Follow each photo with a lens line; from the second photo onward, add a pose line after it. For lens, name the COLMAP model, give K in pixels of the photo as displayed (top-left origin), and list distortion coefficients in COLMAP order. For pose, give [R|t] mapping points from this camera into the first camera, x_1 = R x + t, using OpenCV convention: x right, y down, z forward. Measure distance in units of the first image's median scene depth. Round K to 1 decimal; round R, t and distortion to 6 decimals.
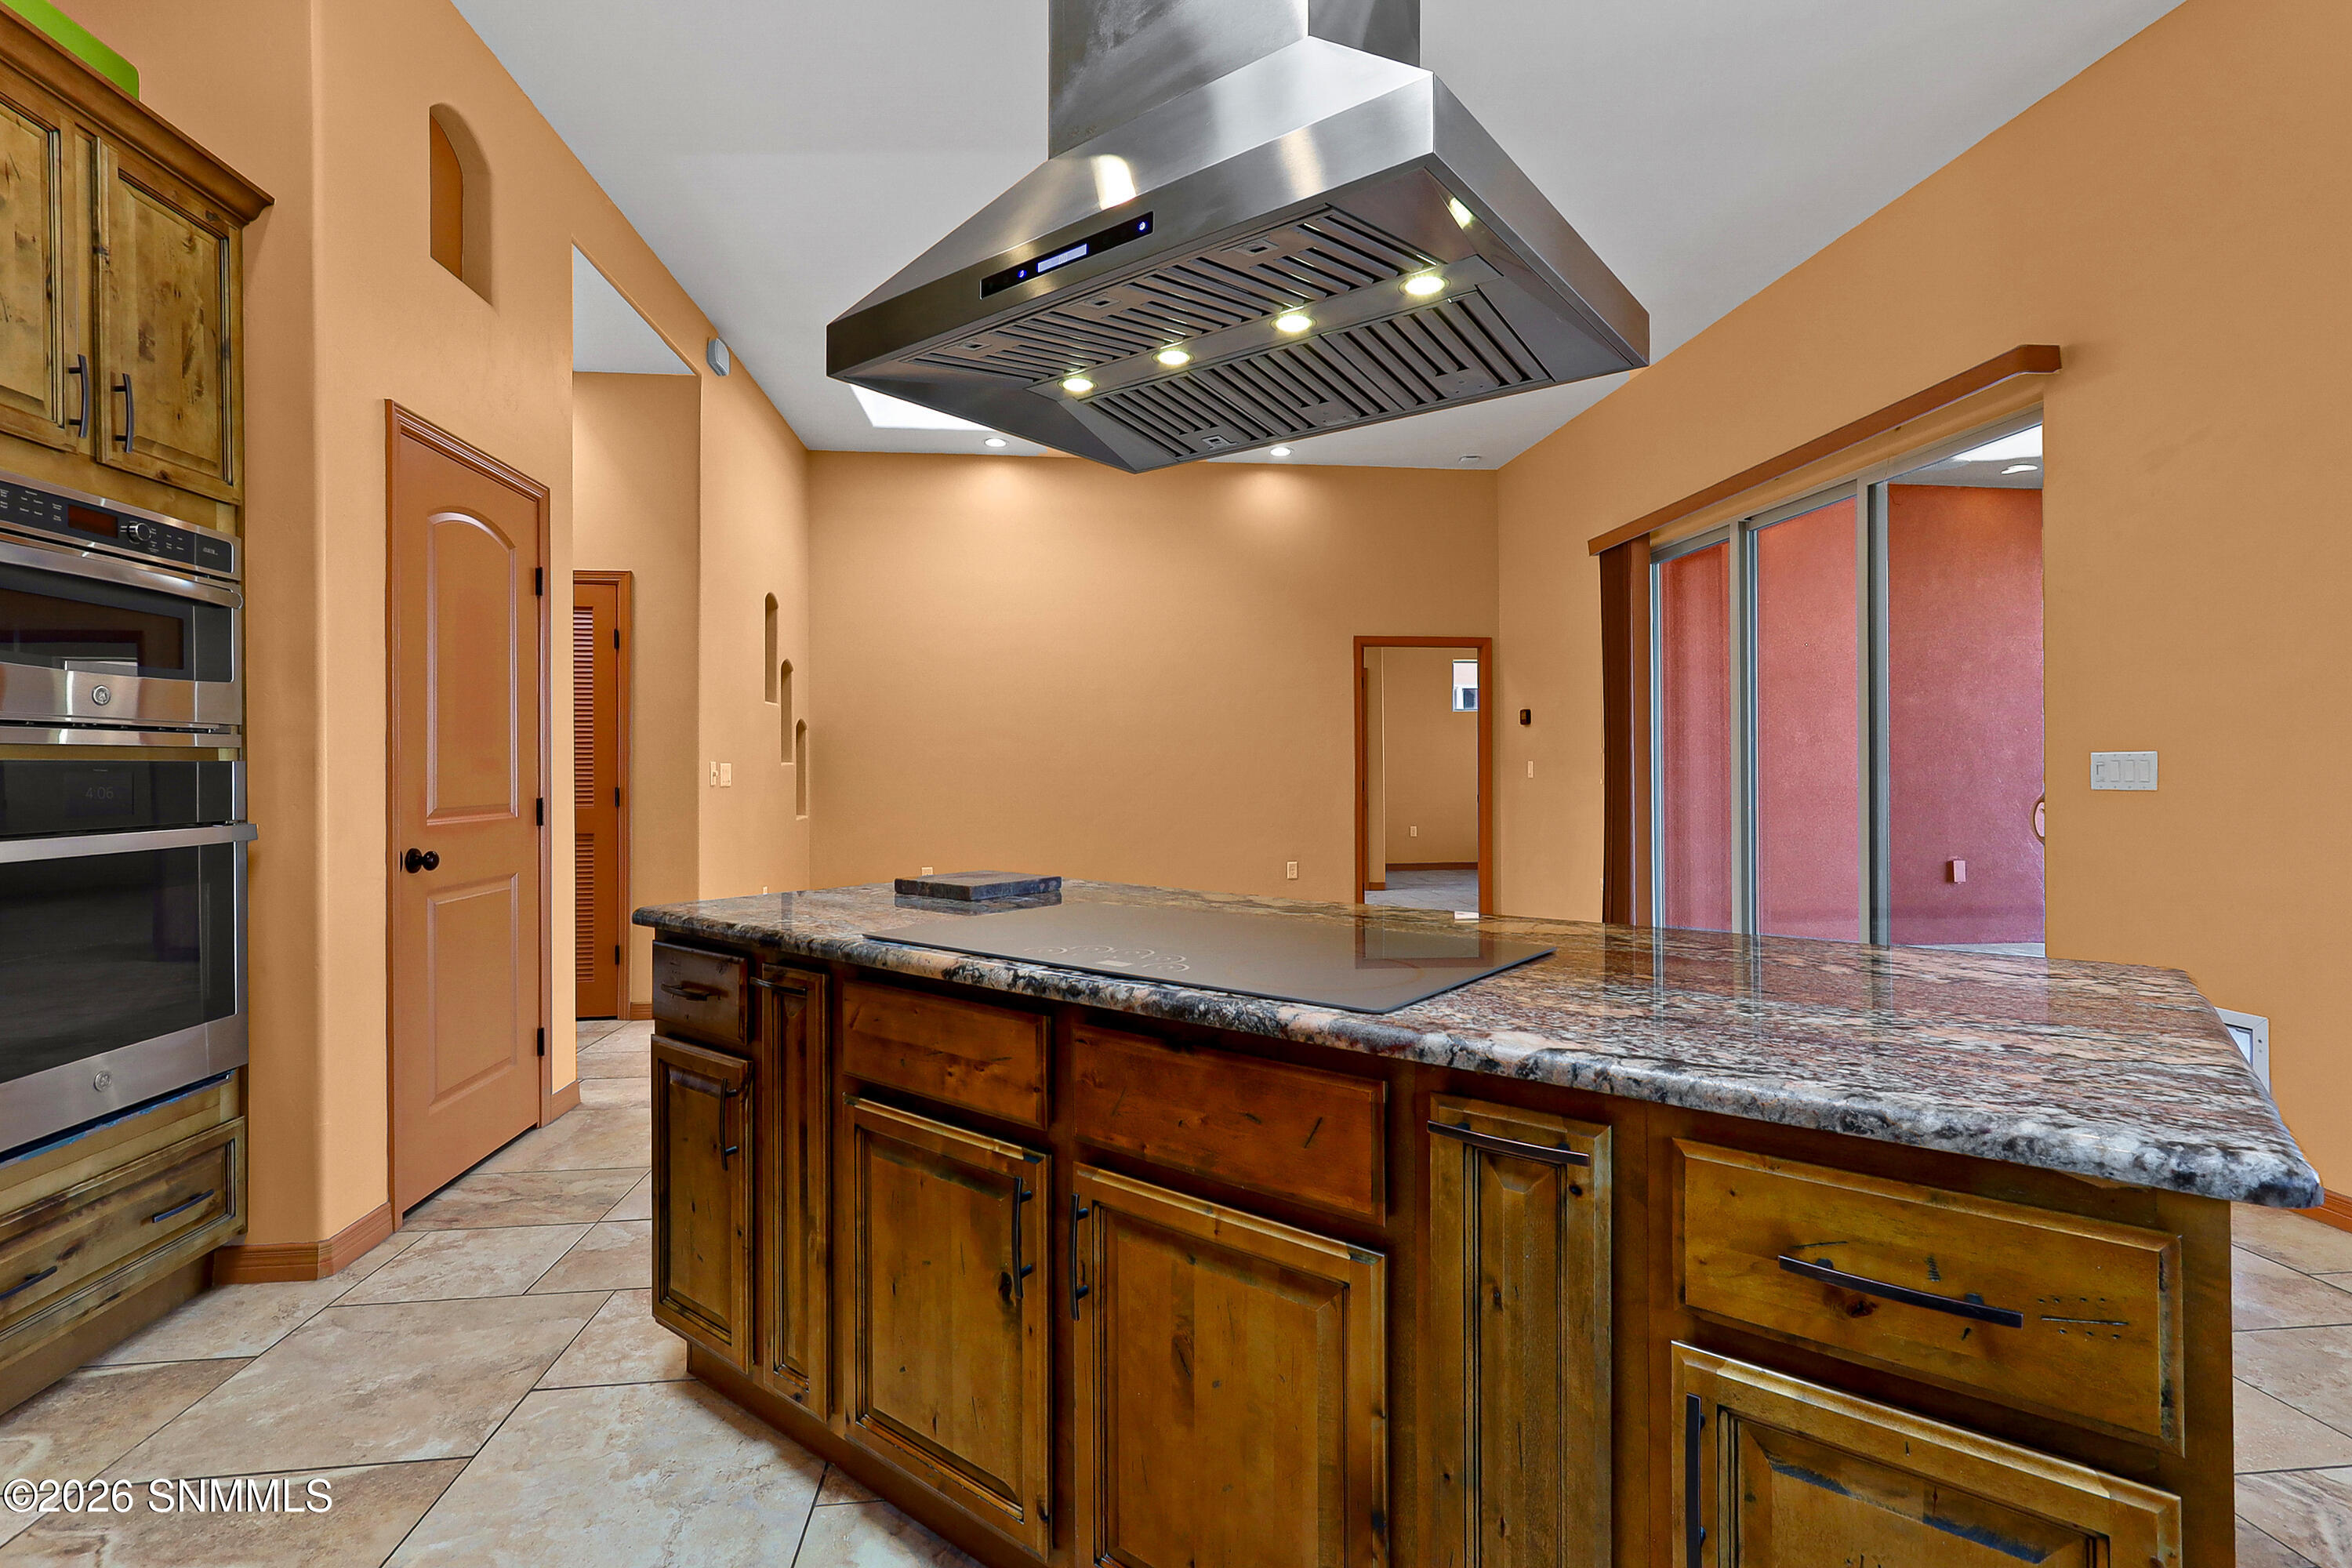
lens RADIAL K [[1081.6, 0, 1178.1], [0, 1081.6, 769.5], [0, 0, 1]] dist [0.000403, 0.002799]
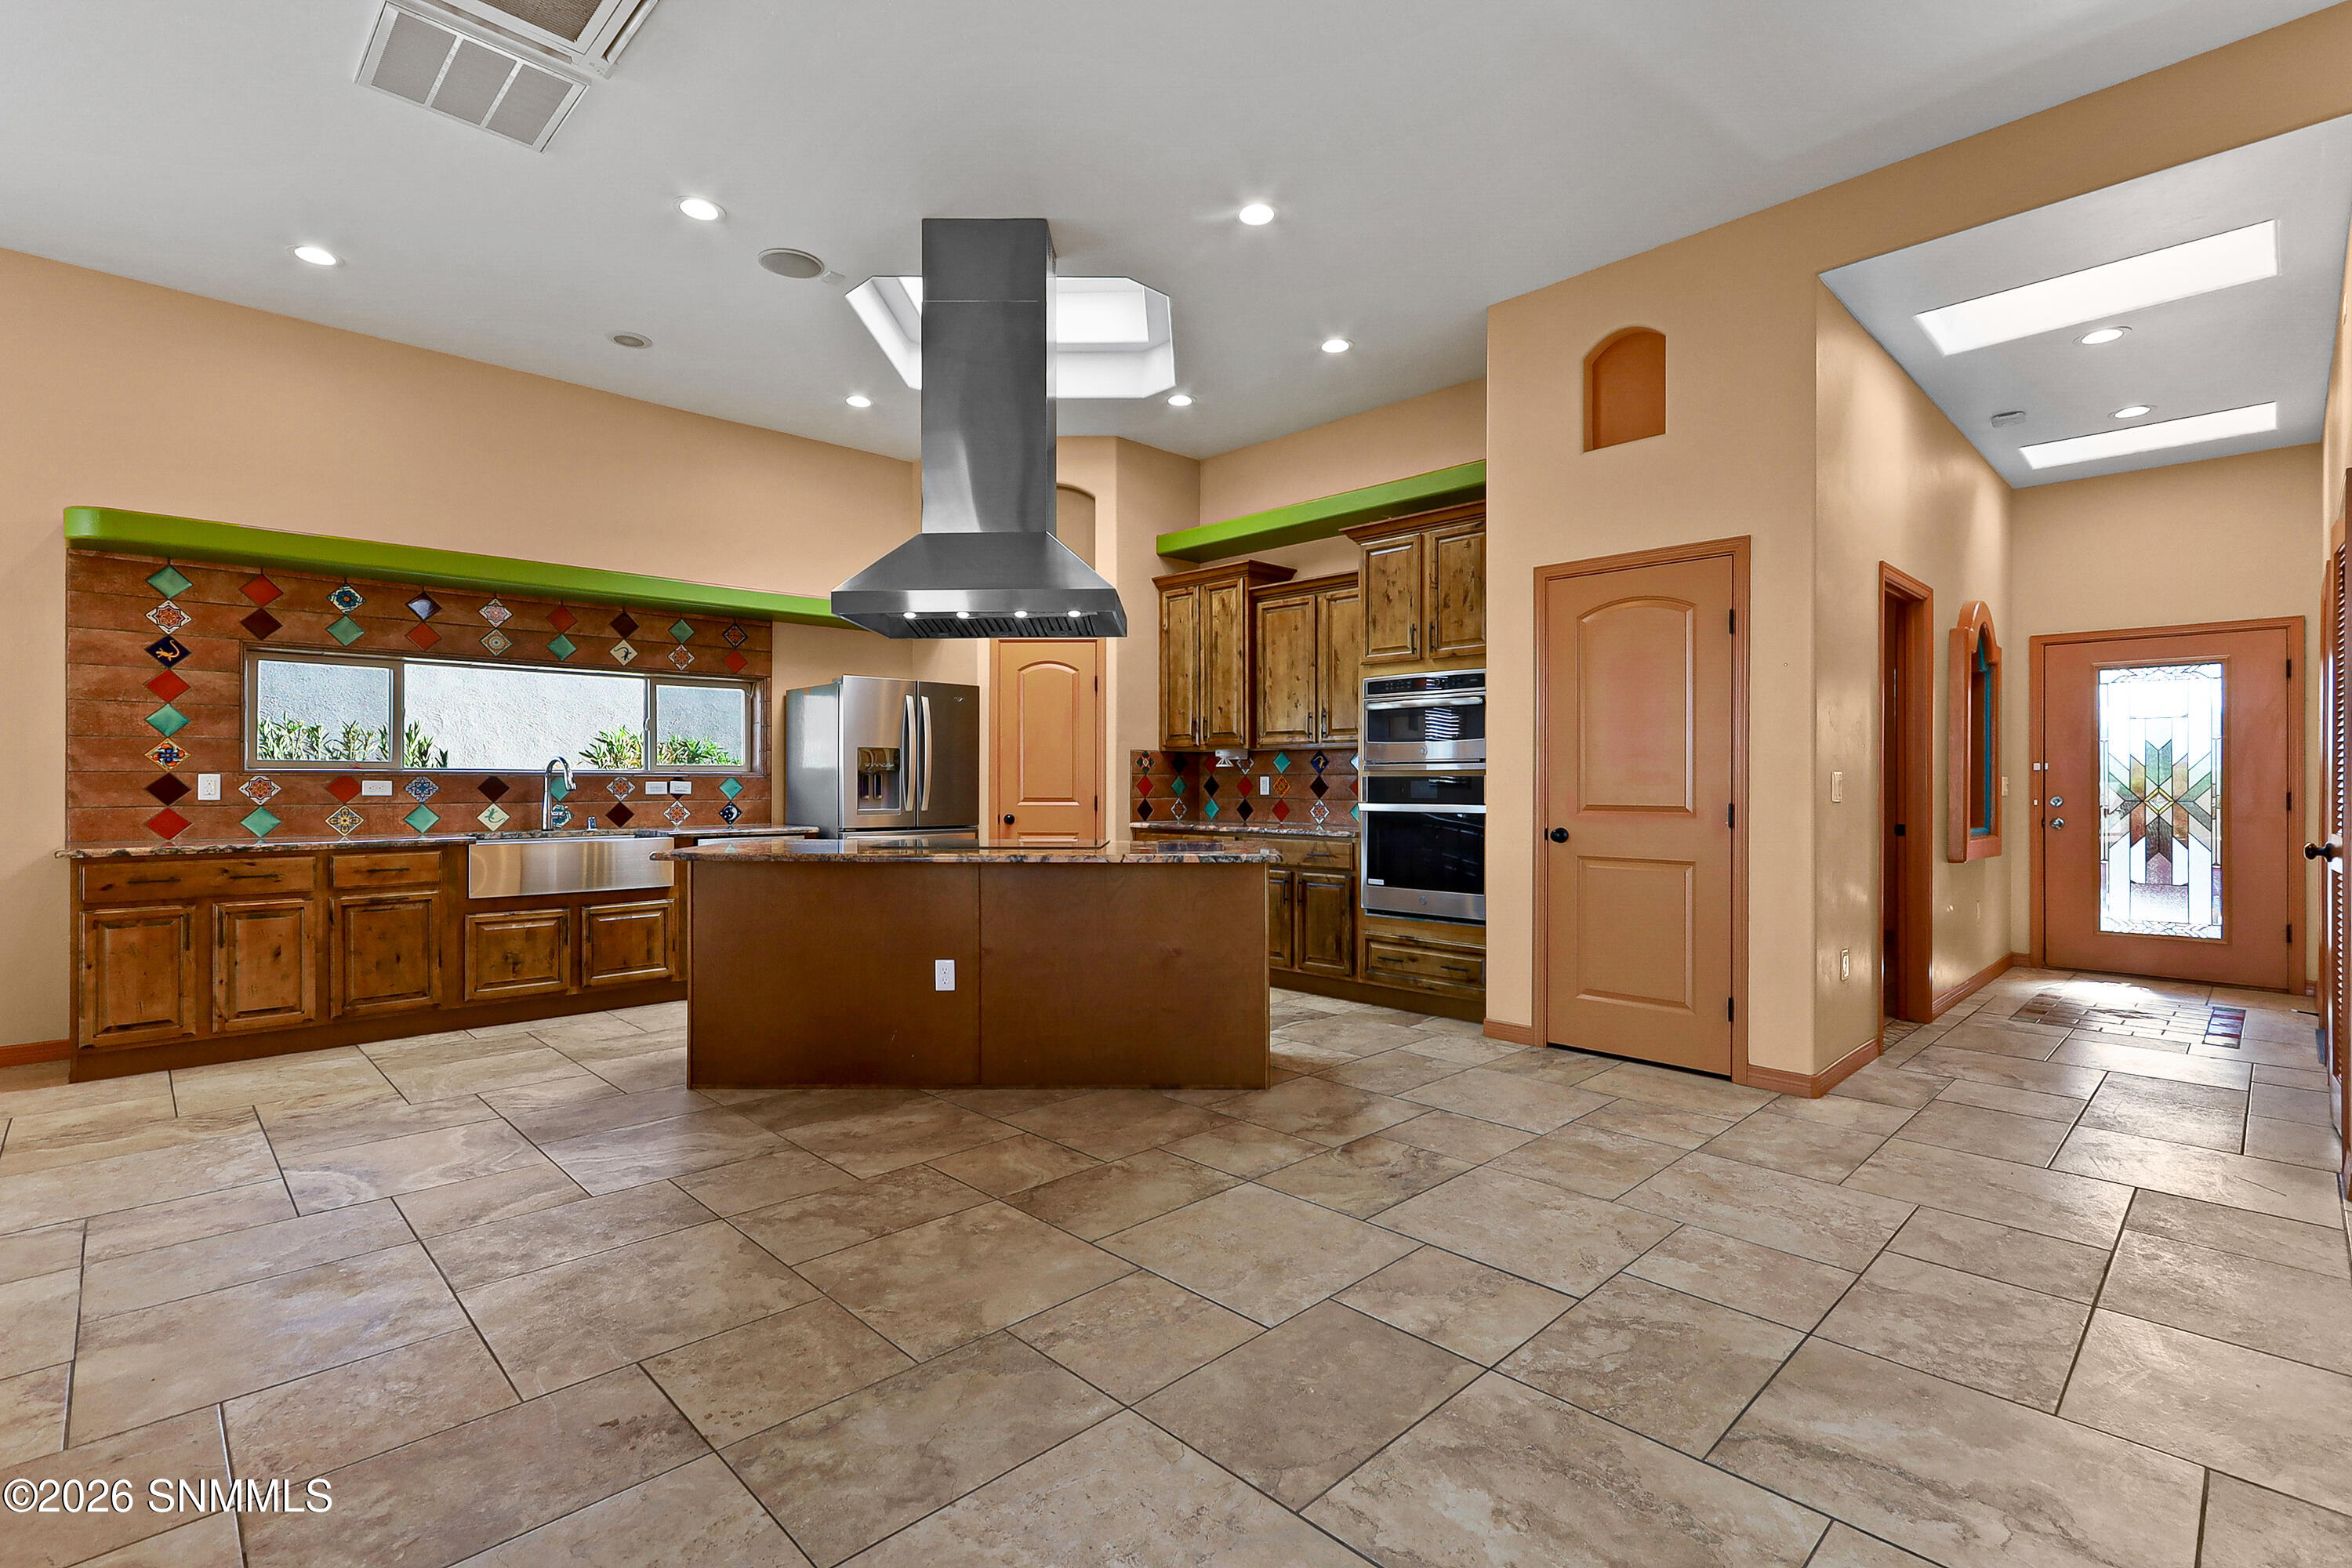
lens RADIAL K [[1081.6, 0, 1166.4], [0, 1081.6, 780.5], [0, 0, 1]] dist [0.000403, 0.002799]
pose [[-0.799774, 0.005917, -0.600272, 0.902787], [0.002528, 0.999976, 0.006488, -0.012644], [0.600296, 0.003671, -0.799769, 2.332814]]
